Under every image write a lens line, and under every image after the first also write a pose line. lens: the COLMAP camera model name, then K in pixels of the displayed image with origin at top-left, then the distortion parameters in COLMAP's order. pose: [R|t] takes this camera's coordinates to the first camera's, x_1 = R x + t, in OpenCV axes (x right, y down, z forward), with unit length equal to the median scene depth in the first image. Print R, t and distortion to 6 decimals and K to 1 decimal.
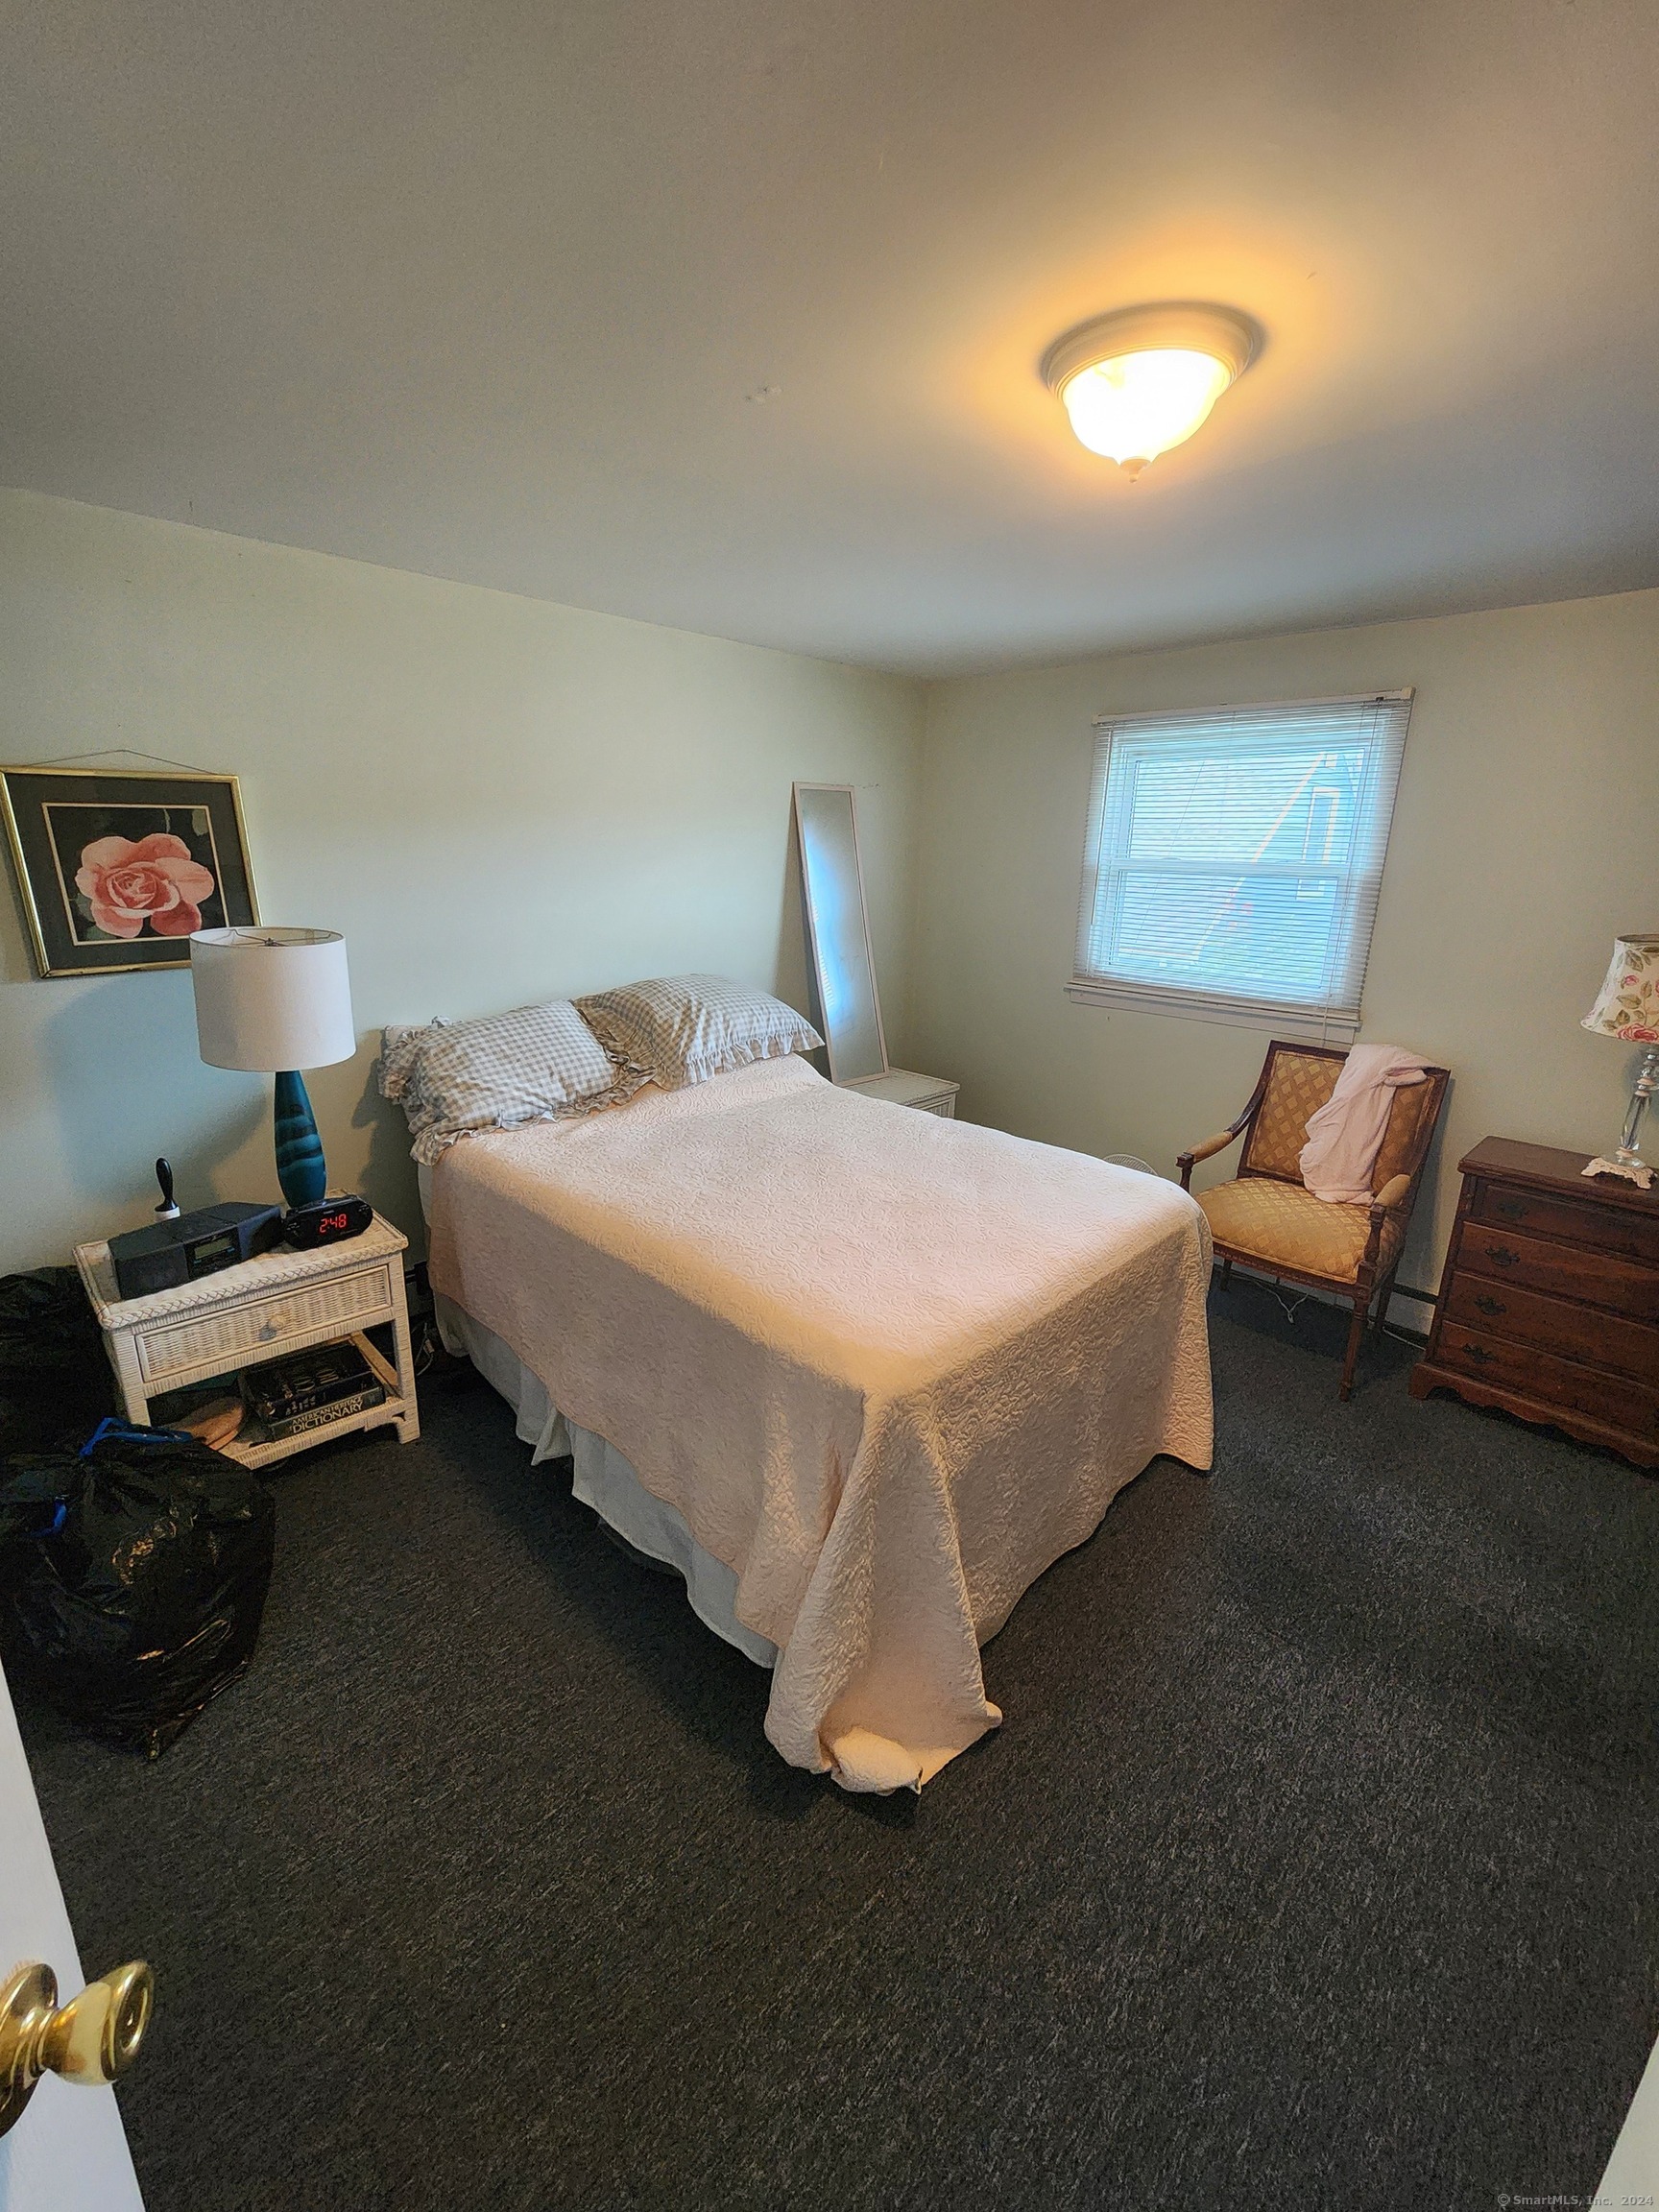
lens RADIAL K [[910.5, 0, 835.7], [0, 910.5, 1102.9], [0, 0, 1]] dist [0.000039, 0.000707]
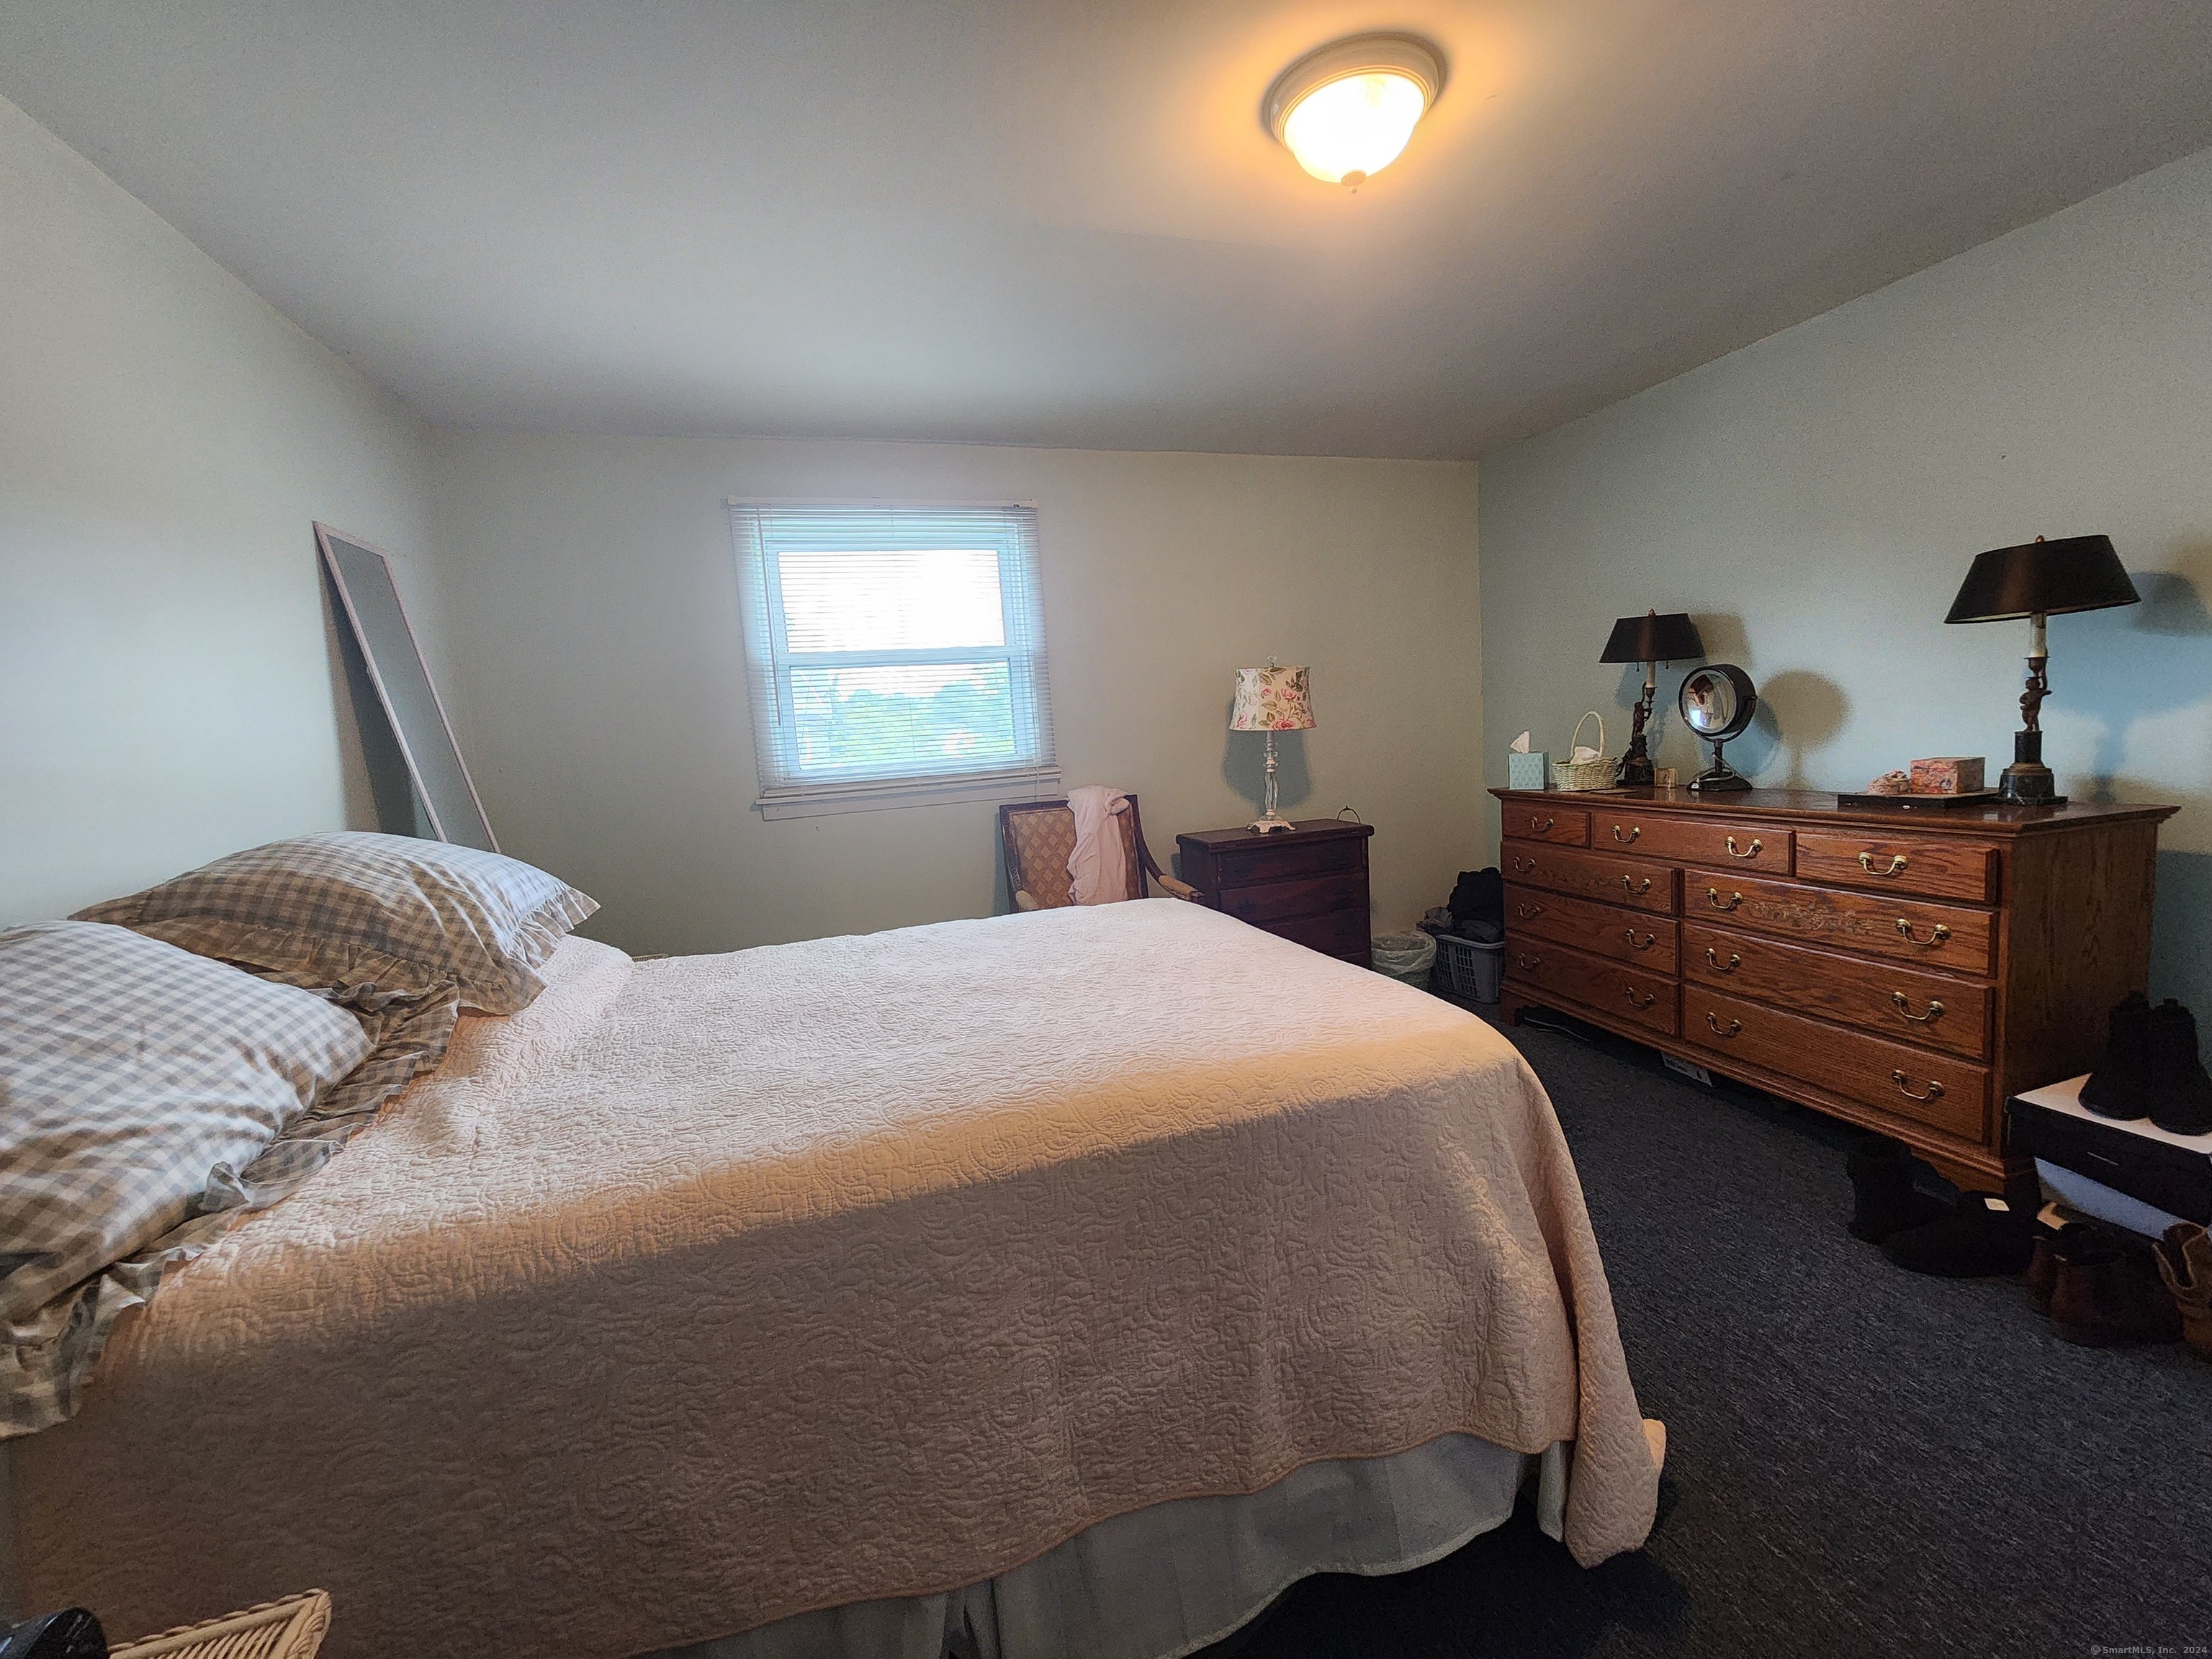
lens RADIAL K [[910.5, 0, 1108.5], [0, 910.5, 831.0], [0, 0, 1]] dist [0.000039, 0.000707]
pose [[0.455338, -0.157056, 0.876357, -0.477978], [0.316891, 0.948447, 0.005326, -0.007420], [-0.832014, 0.275284, 0.481633, 0.466027]]
